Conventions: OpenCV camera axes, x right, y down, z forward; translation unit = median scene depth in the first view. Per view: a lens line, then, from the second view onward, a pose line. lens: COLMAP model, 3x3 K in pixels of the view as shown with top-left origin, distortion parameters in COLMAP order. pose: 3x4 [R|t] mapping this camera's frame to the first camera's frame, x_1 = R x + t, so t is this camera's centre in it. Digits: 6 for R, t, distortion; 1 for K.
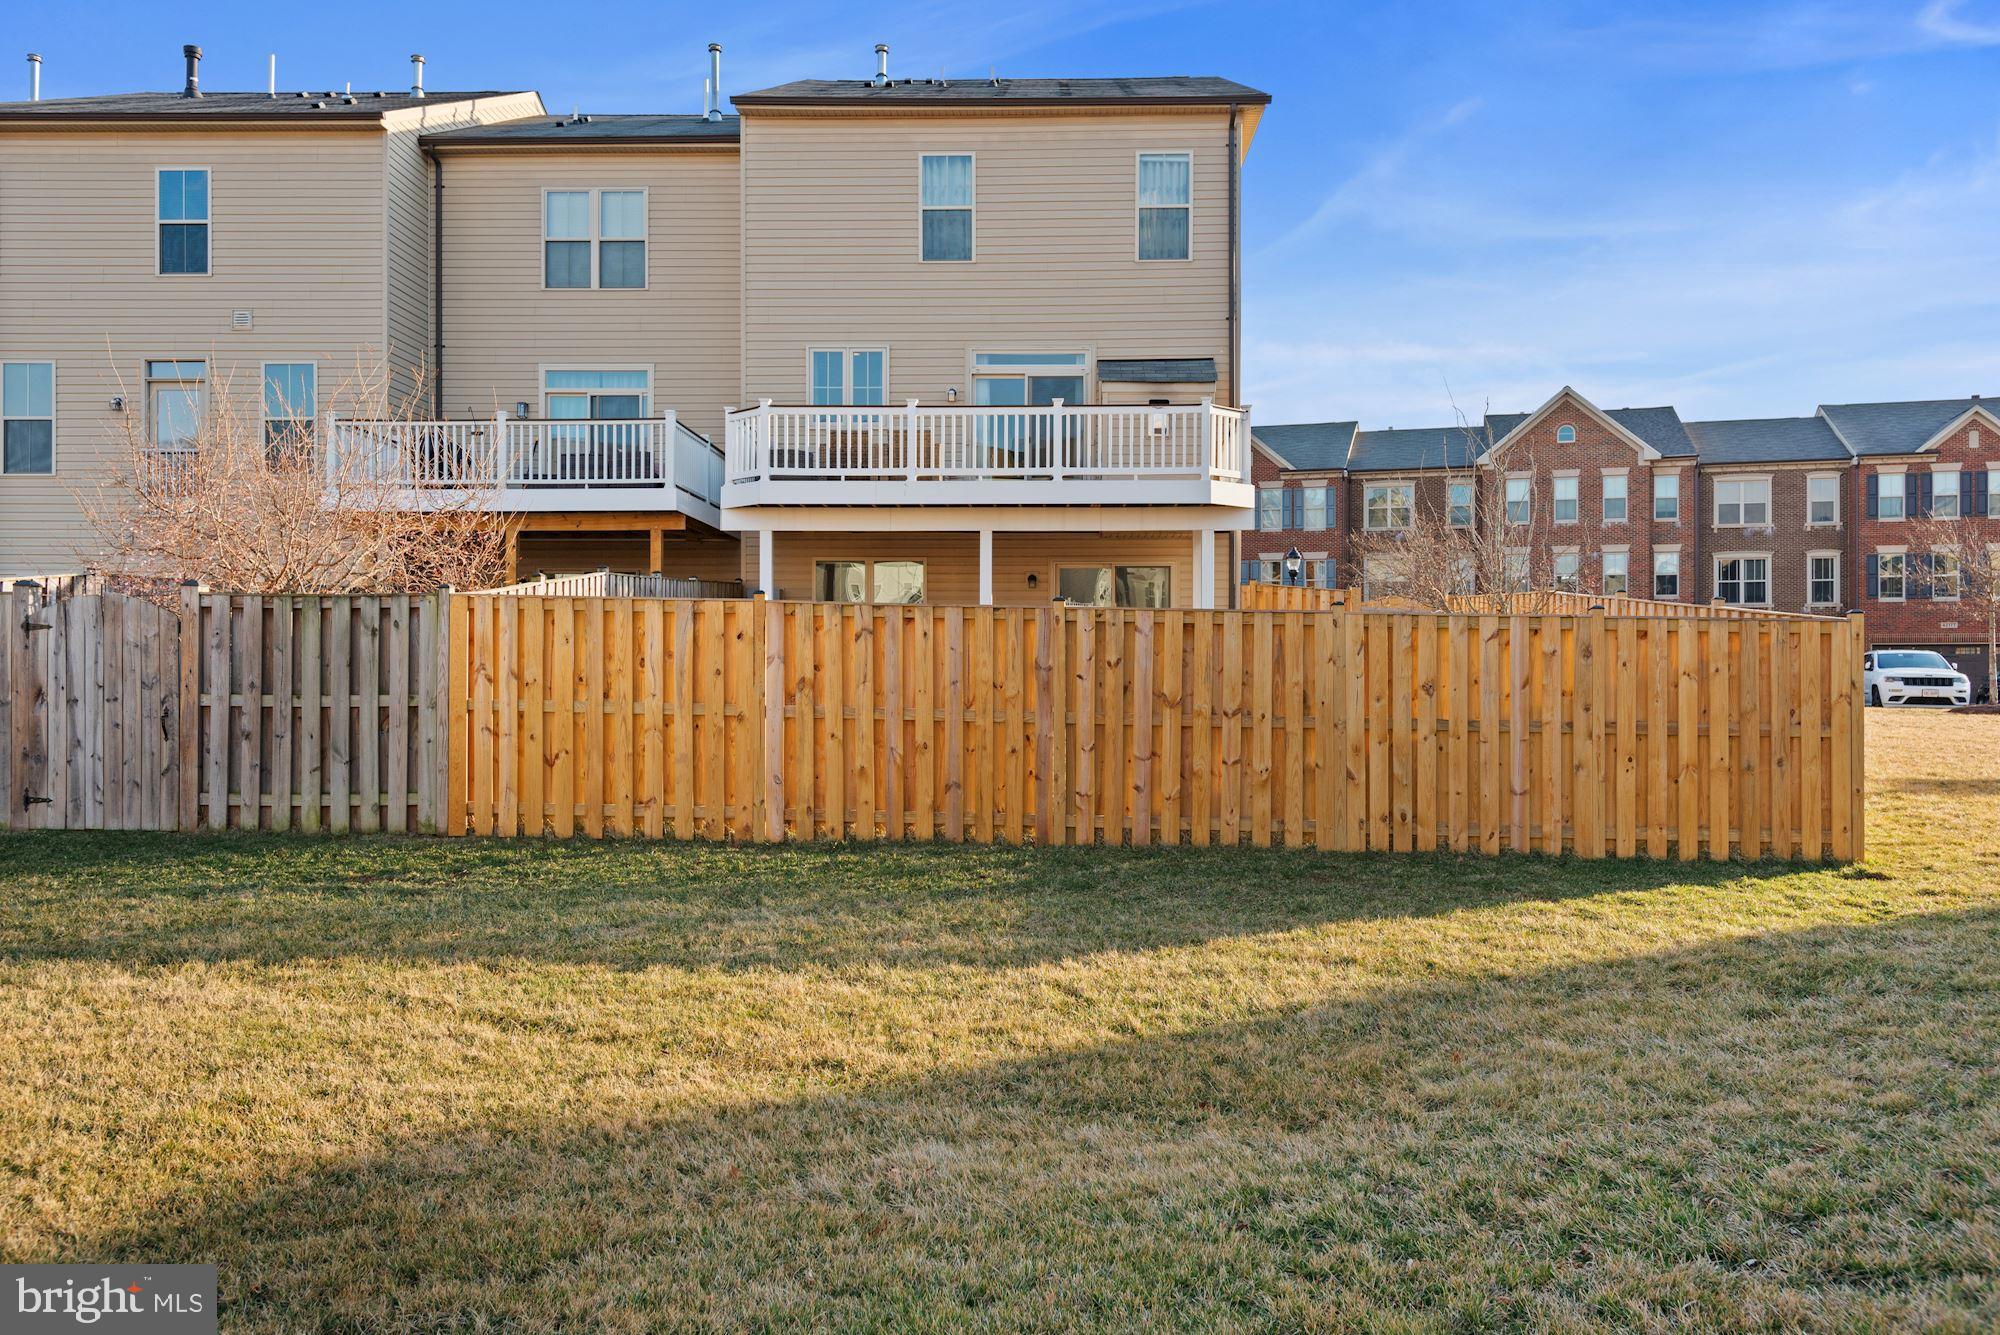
lens RADIAL K [[935.1, 0, 1001.8], [0, 935.1, 678.3], [0, 0, 1]] dist [0.019821, -0.008175]
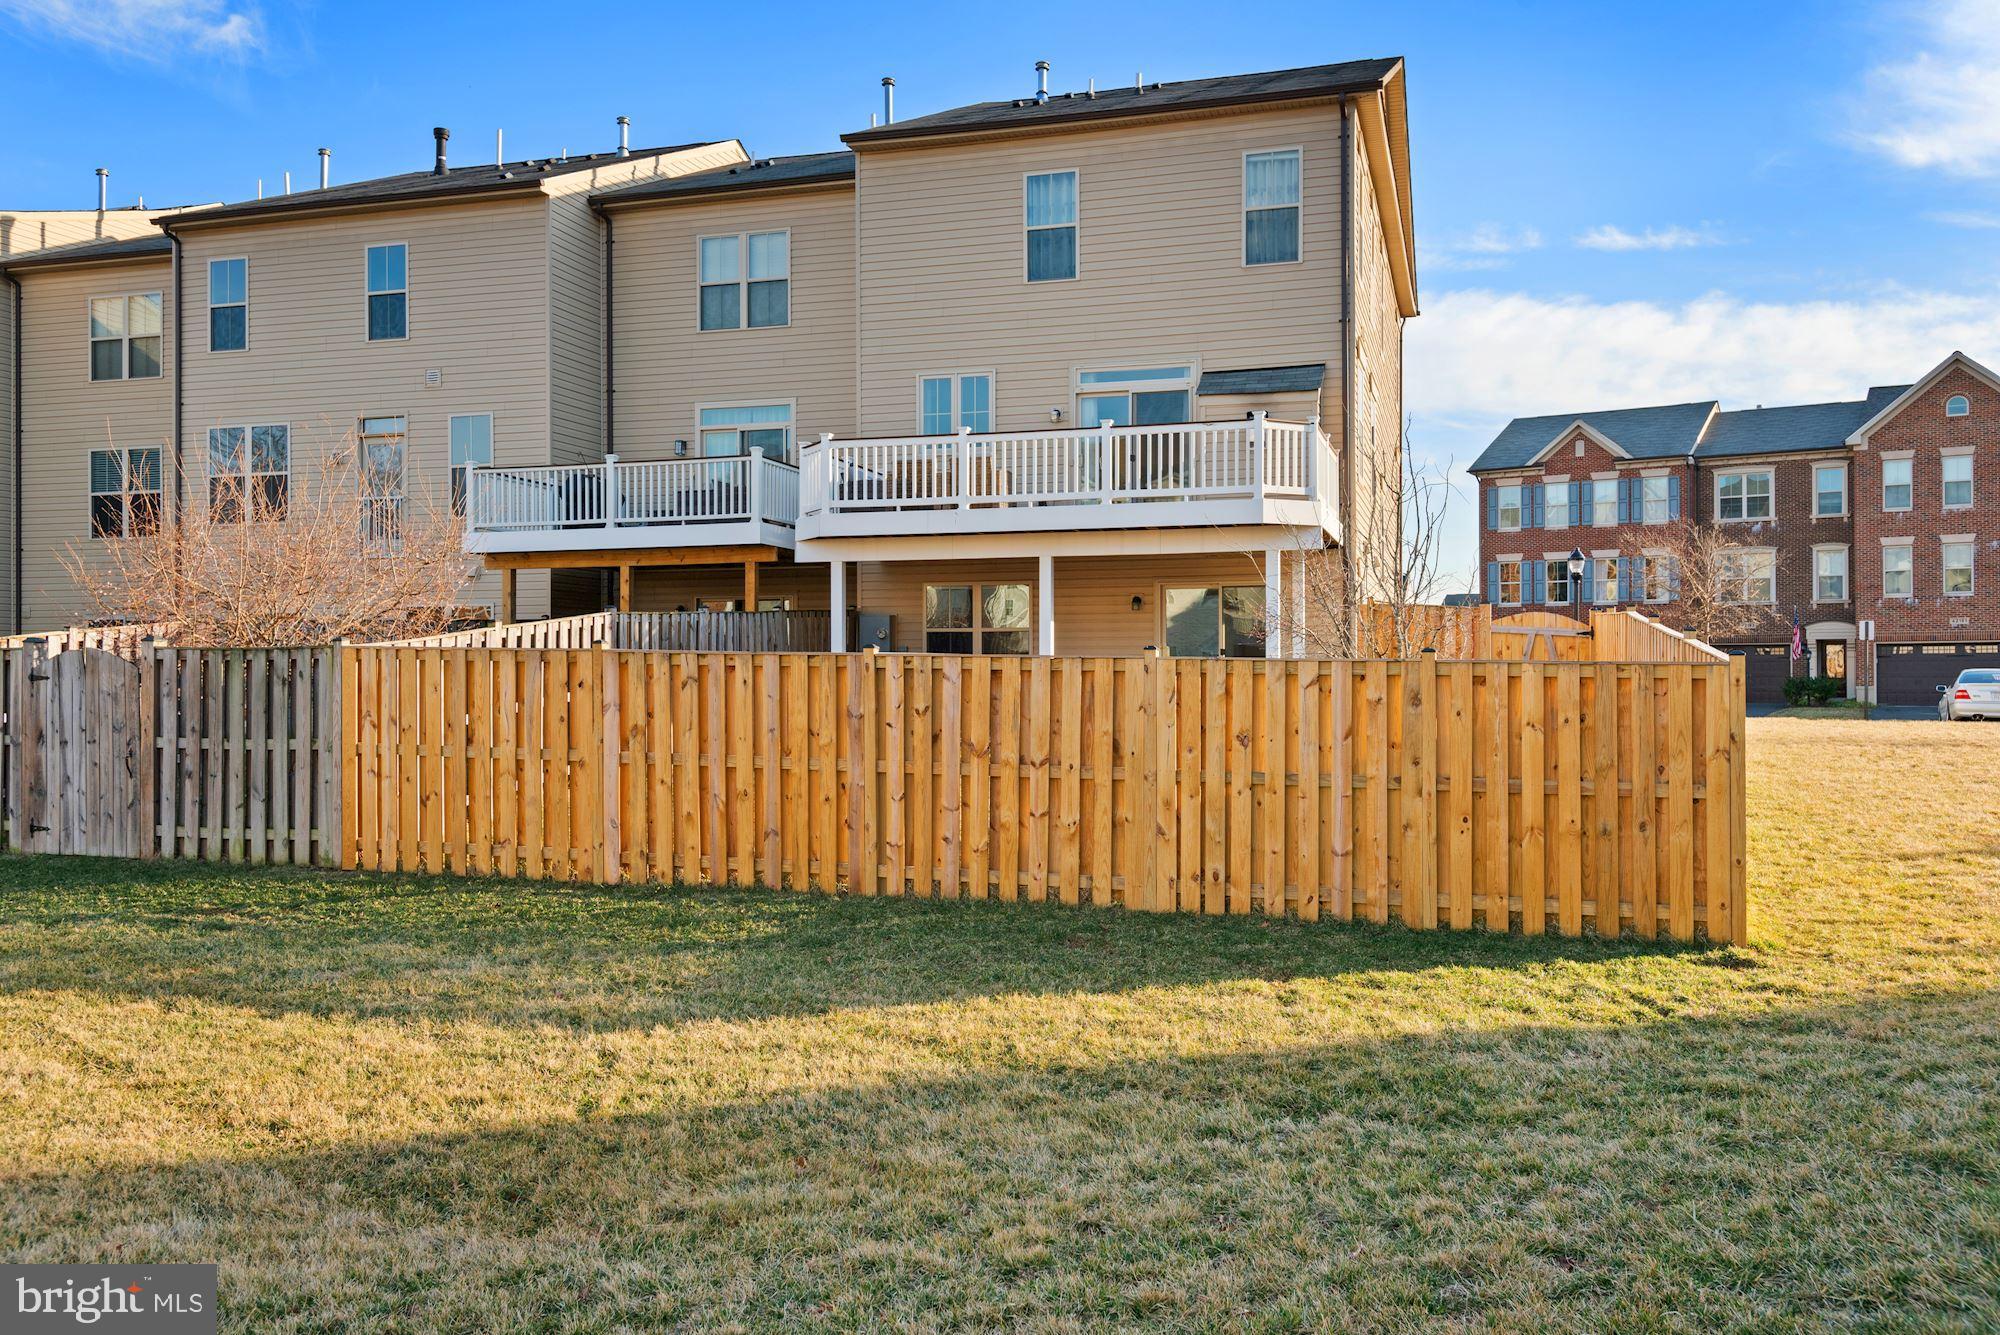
lens RADIAL K [[947.7, 0, 1002.2], [0, 947.7, 697.2], [0, 0, 1]] dist [0.021740, -0.010464]
pose [[0.987937, -0.002788, -0.154833, 0.330556], [0.002379, 0.999993, -0.002826, -0.025896], [0.154840, 0.002423, 0.987937, 0.030449]]
